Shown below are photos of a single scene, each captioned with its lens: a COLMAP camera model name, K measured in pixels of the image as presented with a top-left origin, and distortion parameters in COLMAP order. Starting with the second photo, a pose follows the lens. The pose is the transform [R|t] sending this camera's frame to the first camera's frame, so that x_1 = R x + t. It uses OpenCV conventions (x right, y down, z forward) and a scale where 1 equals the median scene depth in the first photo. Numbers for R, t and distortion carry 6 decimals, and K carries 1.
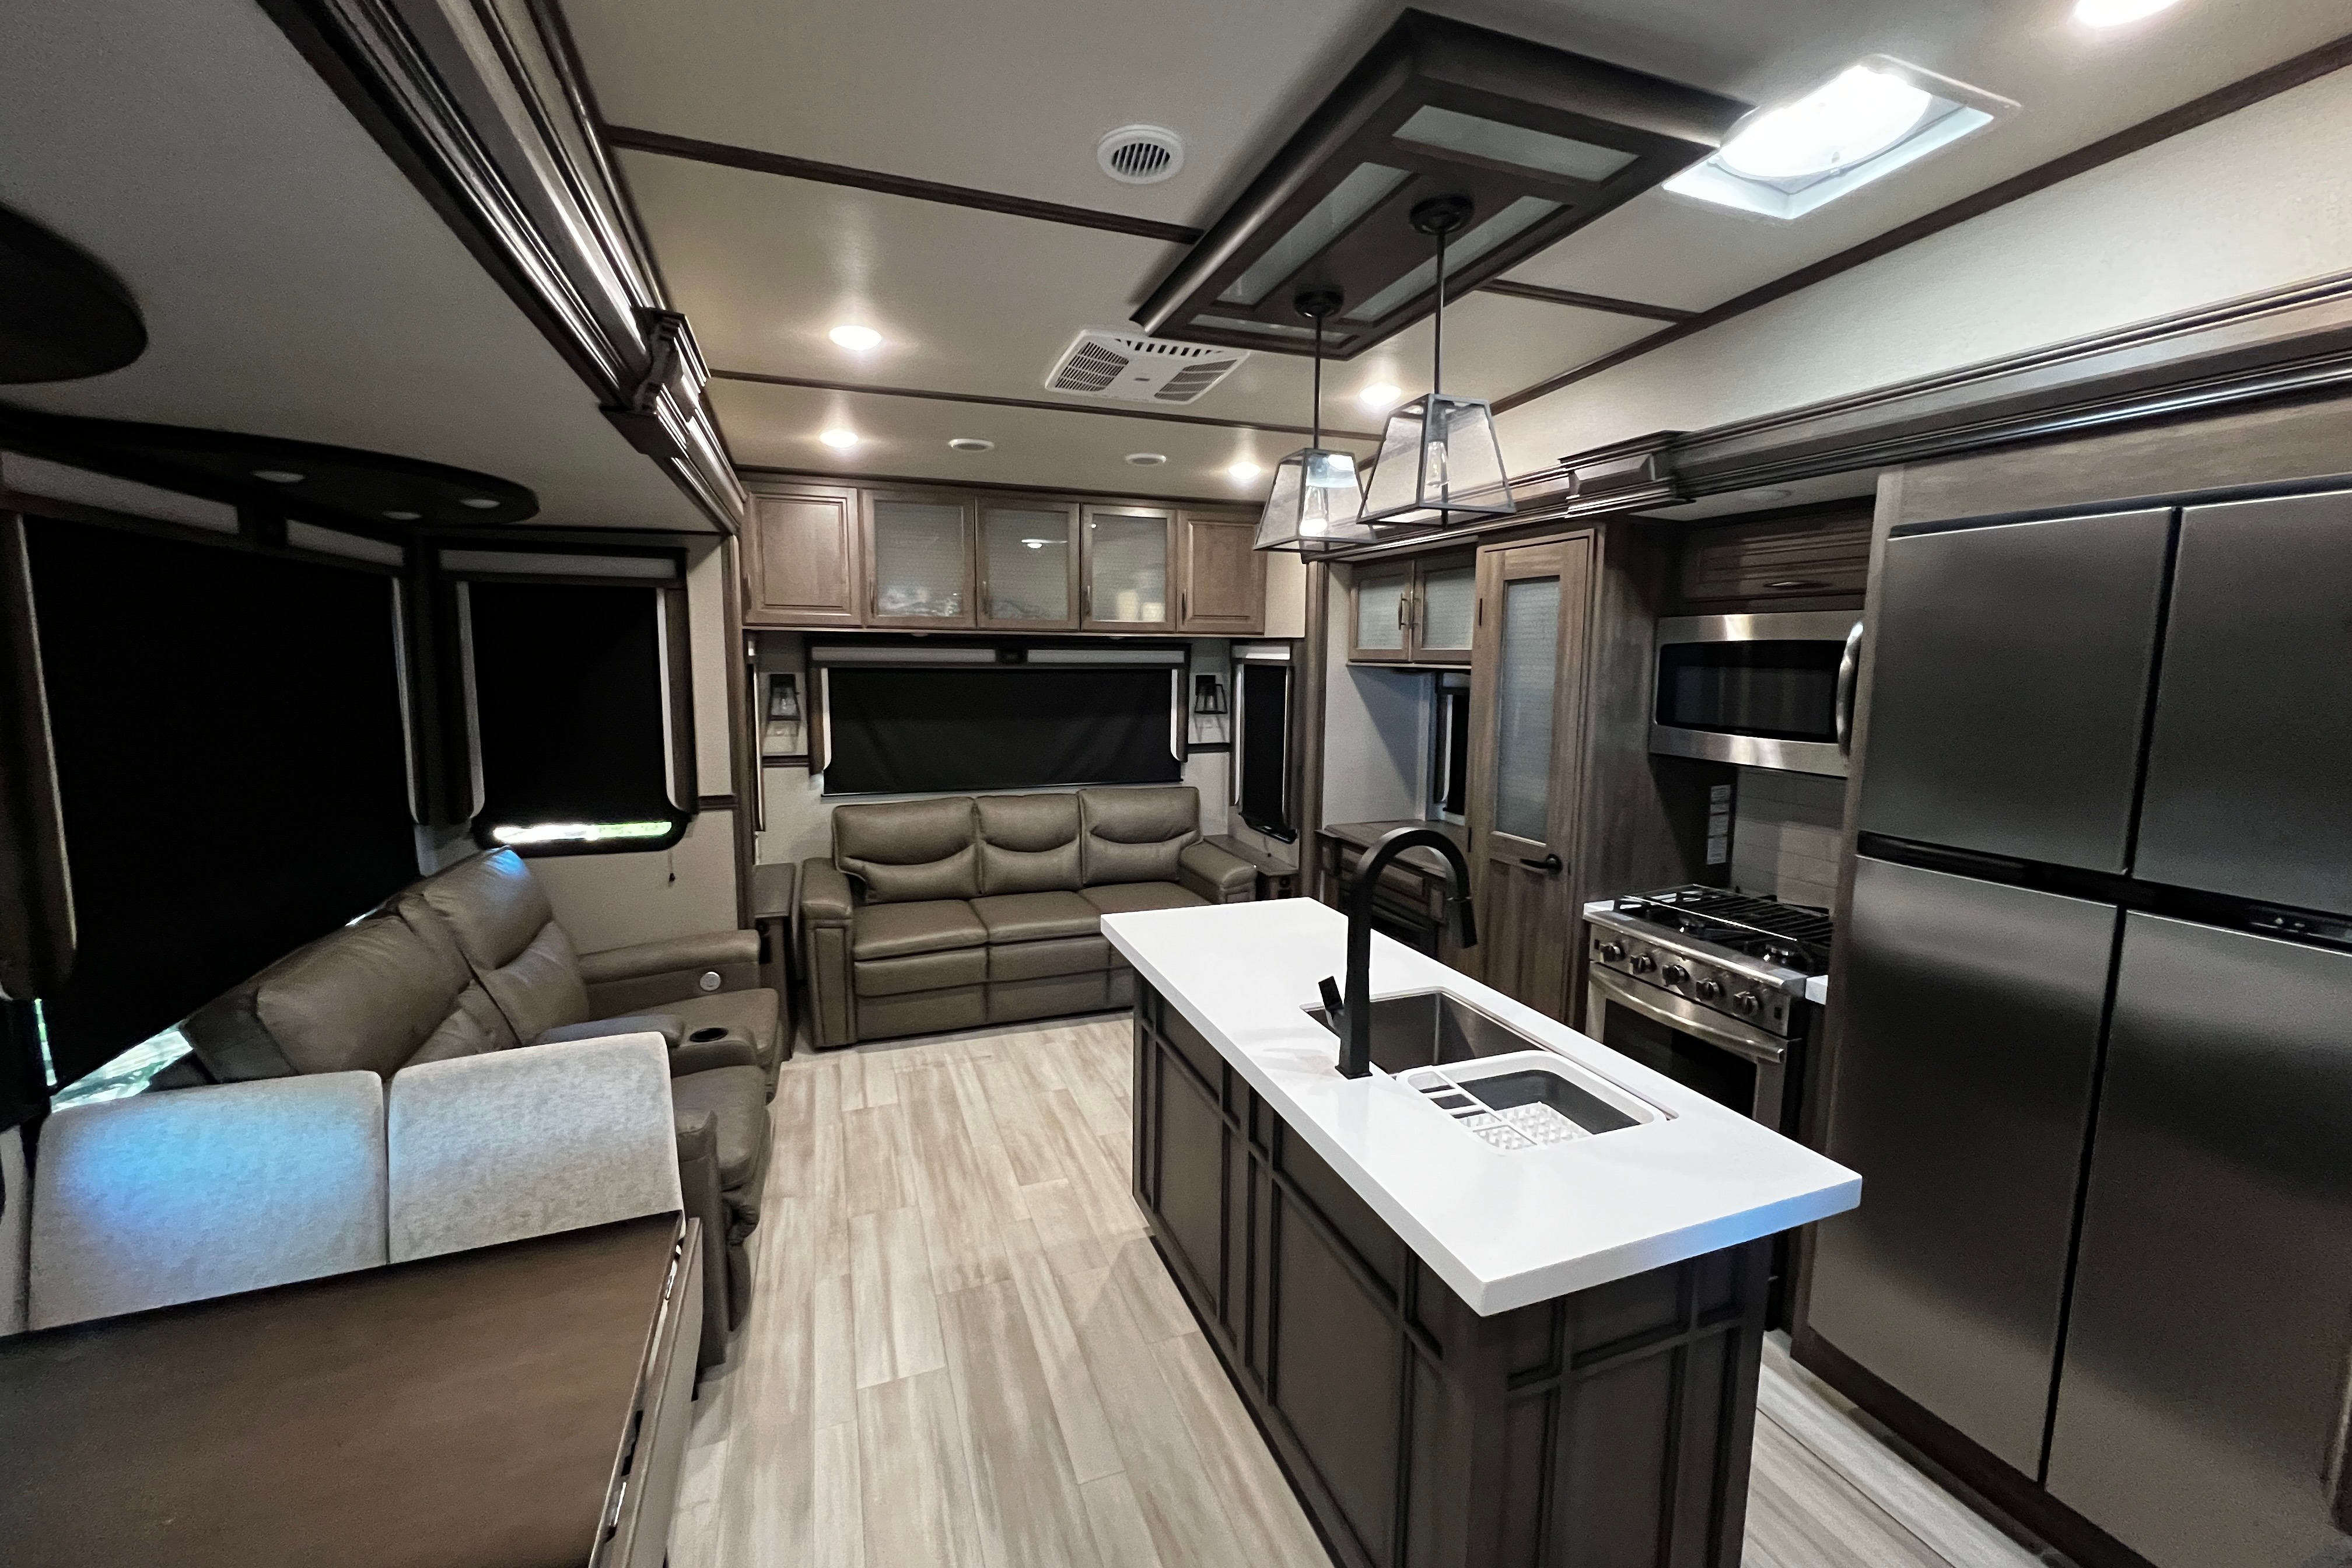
lens RADIAL K [[943.1, 0, 1172.7], [0, 943.1, 774.9], [0, 0, 1]] dist [-0.000065, -0.000458]
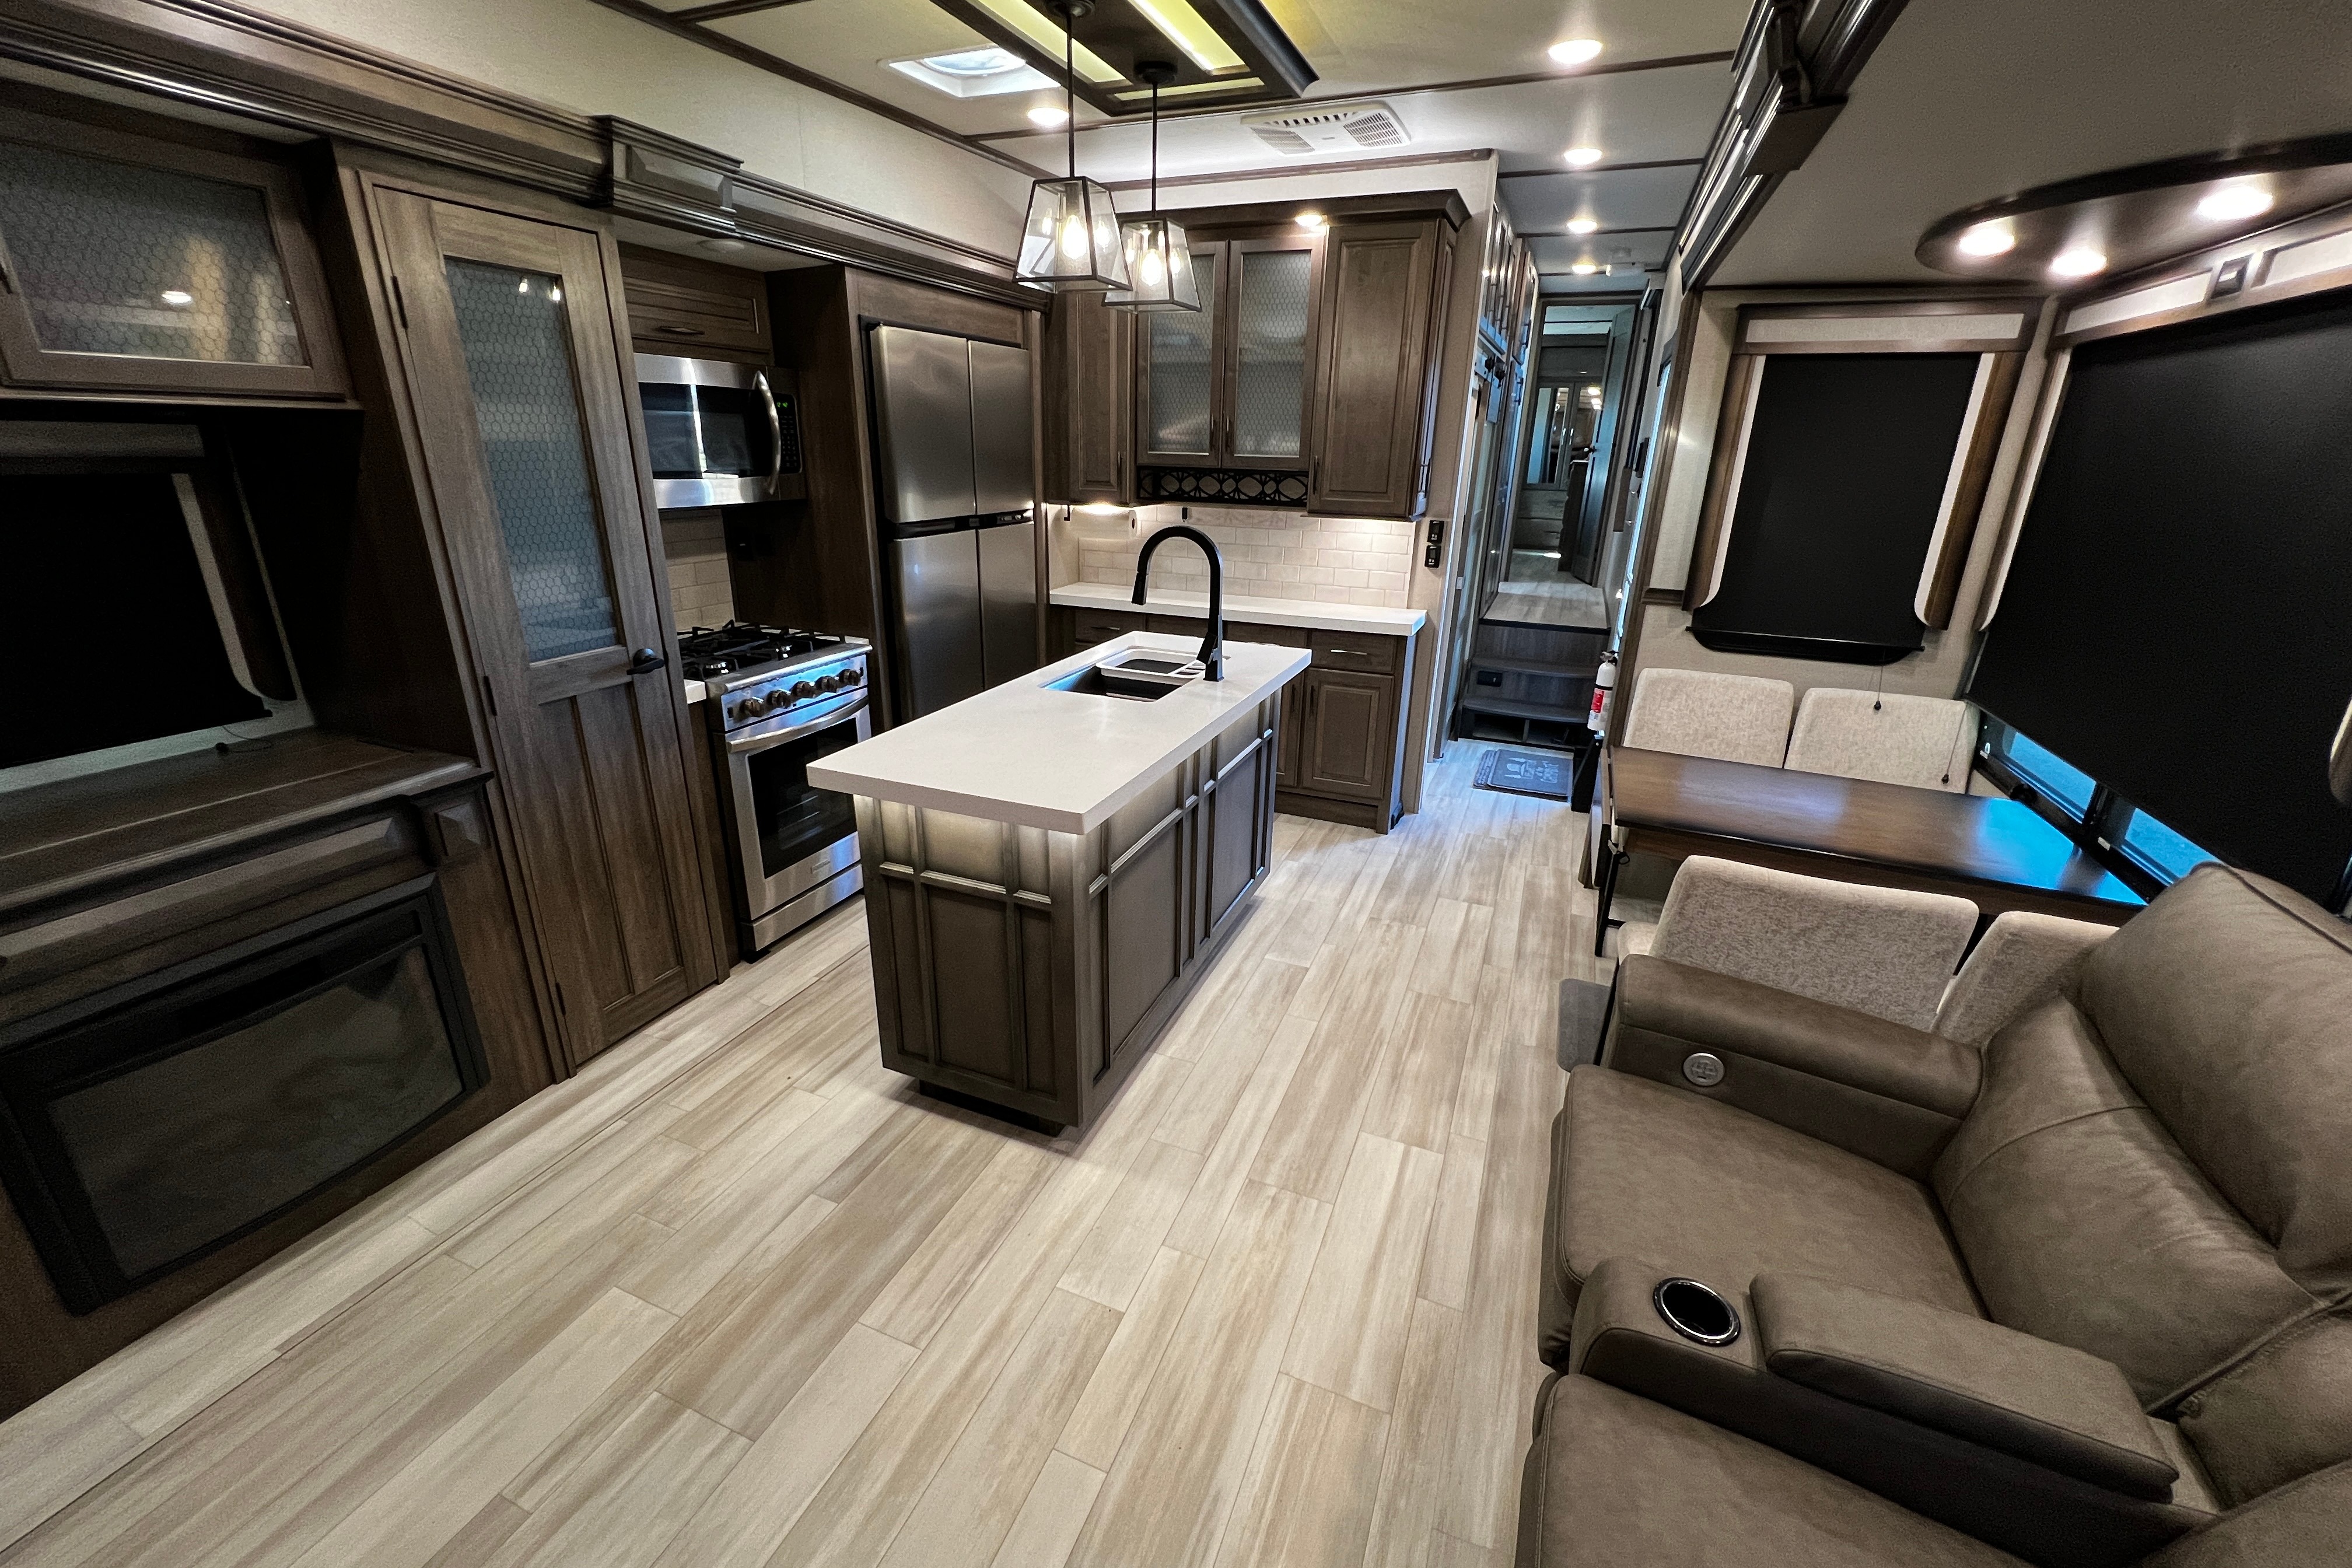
lens RADIAL K [[943.1, 0, 1172.7], [0, 943.1, 774.9], [0, 0, 1]] dist [-0.000065, -0.000458]
pose [[-0.729899, -0.248895, 0.636631, -0.508676], [0.064248, 0.902249, 0.426402, -0.145082], [-0.680529, 0.352133, -0.642560, 1.300289]]
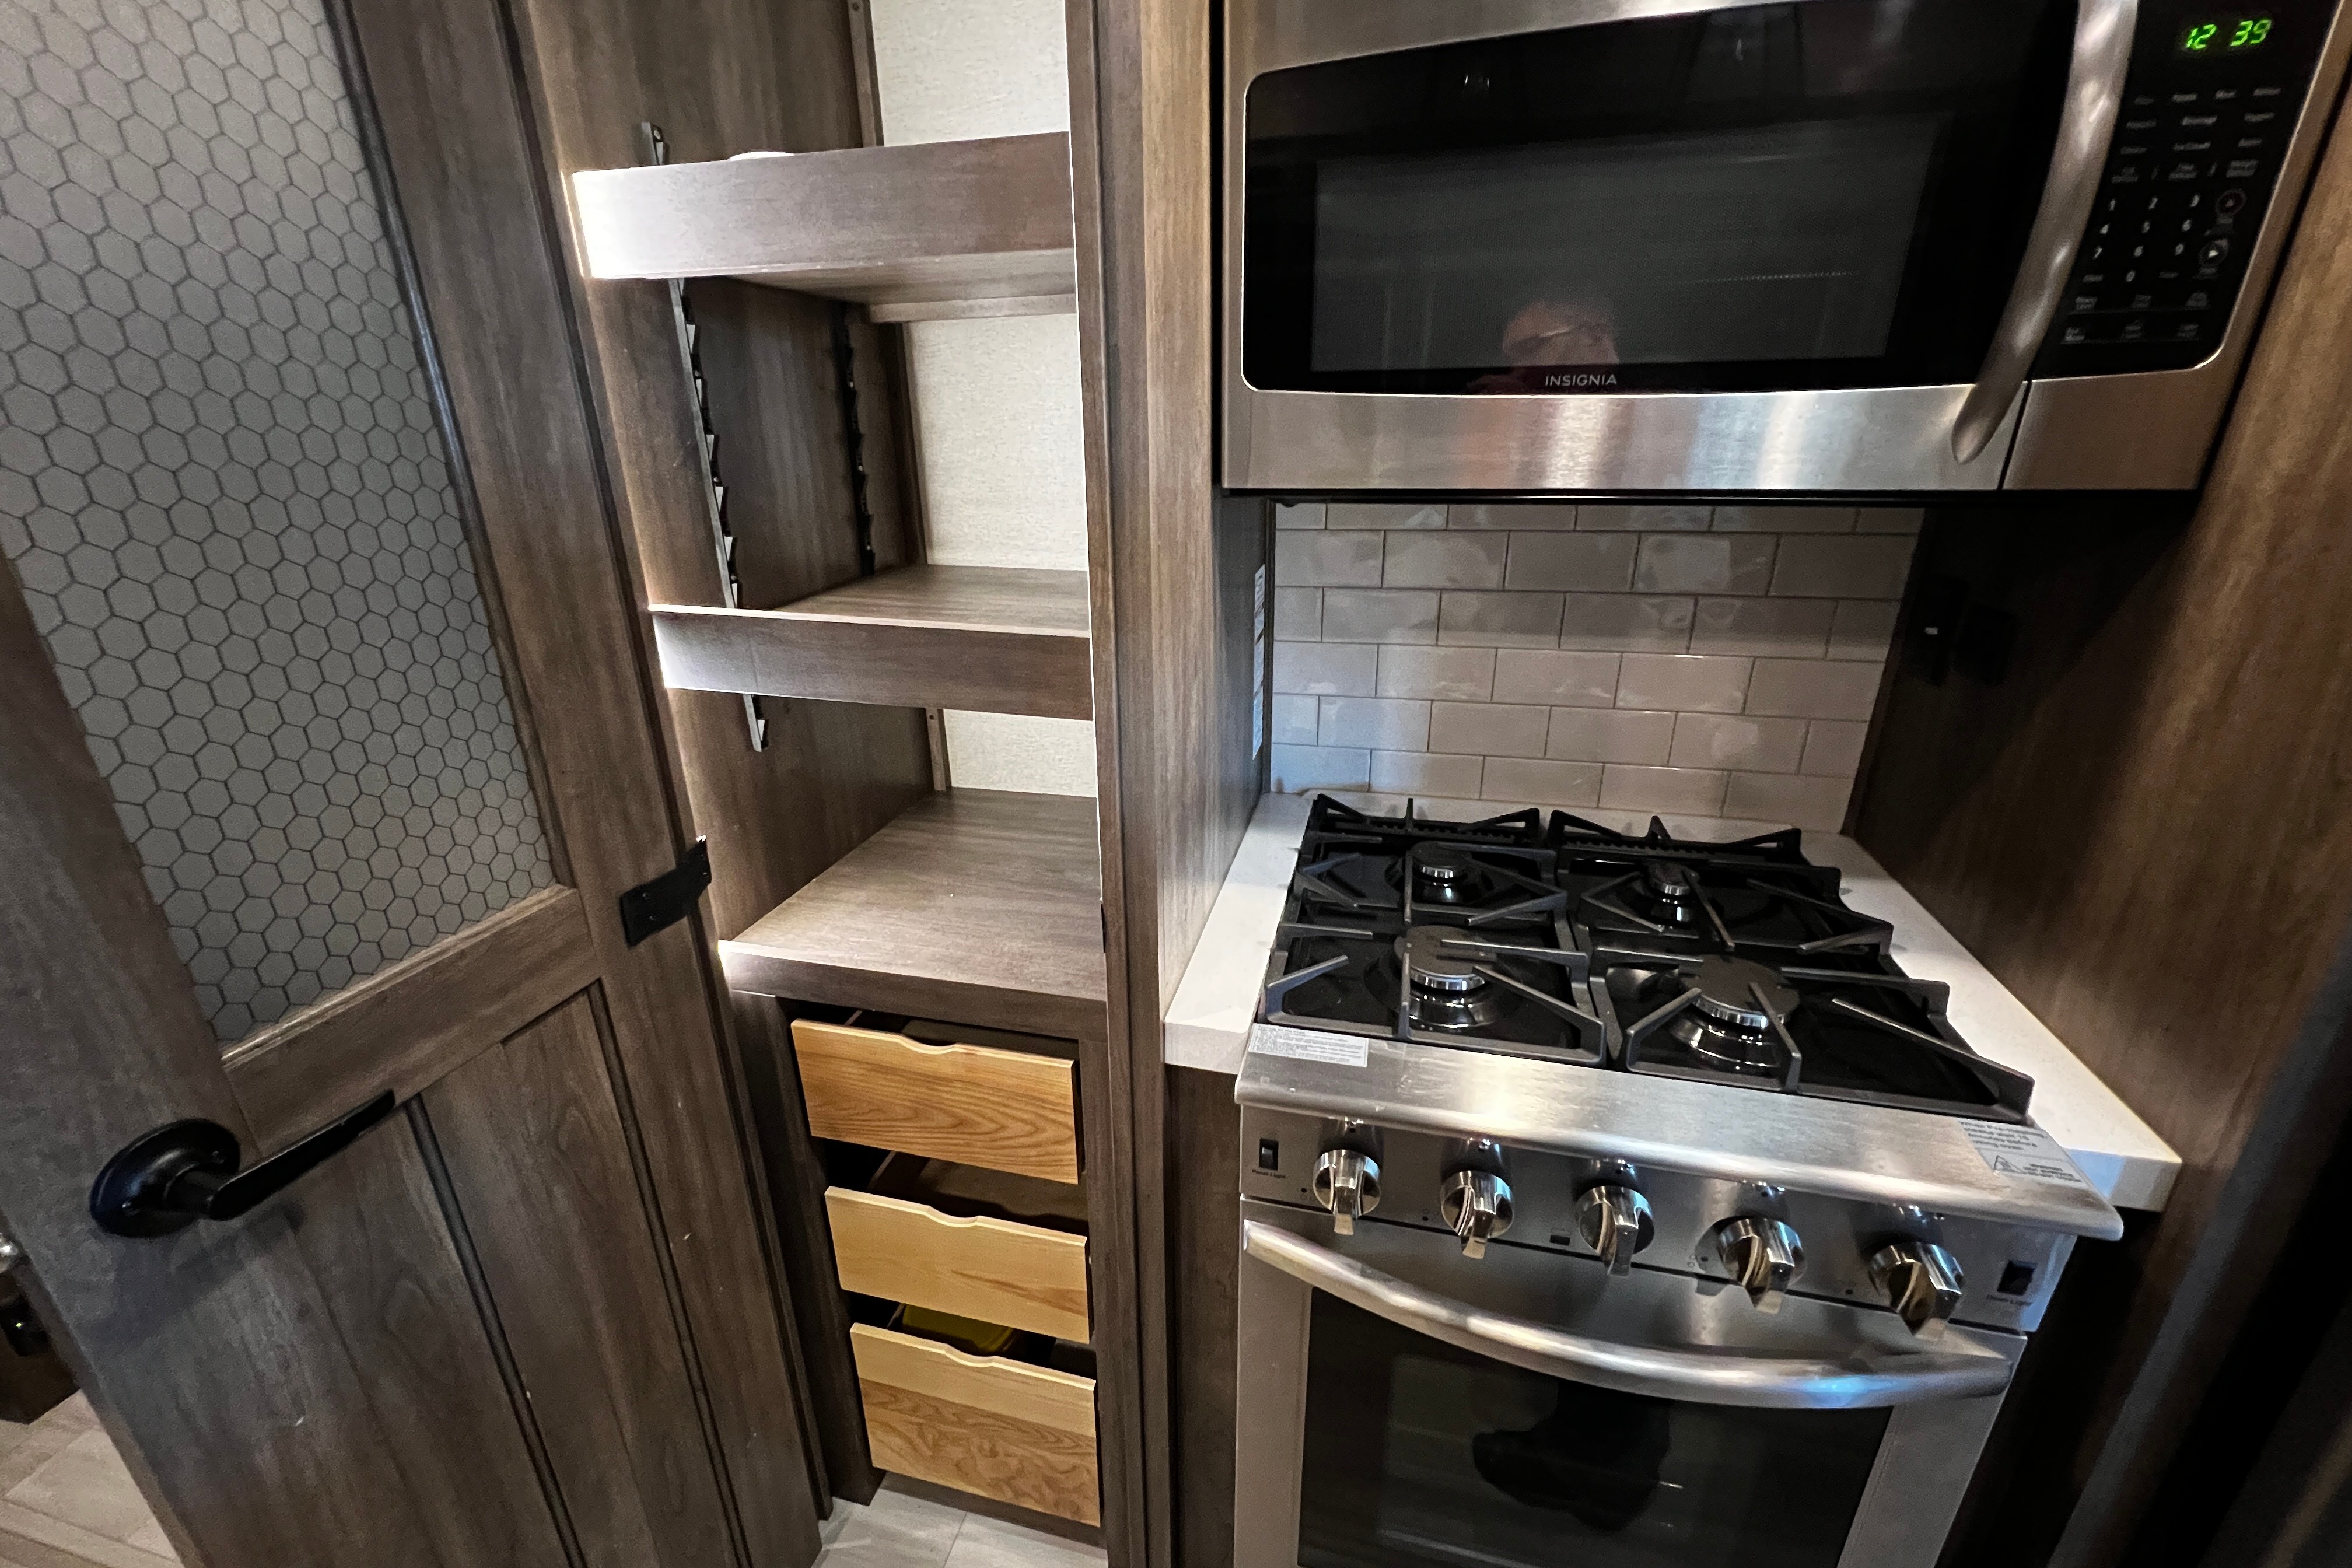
lens RADIAL K [[943.1, 0, 1172.7], [0, 943.1, 774.9], [0, 0, 1]] dist [-0.000065, -0.000458]
pose [[0.568685, -0.291416, 0.769203, 0.238279], [0.122329, 0.954703, 0.271253, -0.019709], [-0.813408, -0.060162, 0.578574, 0.834002]]
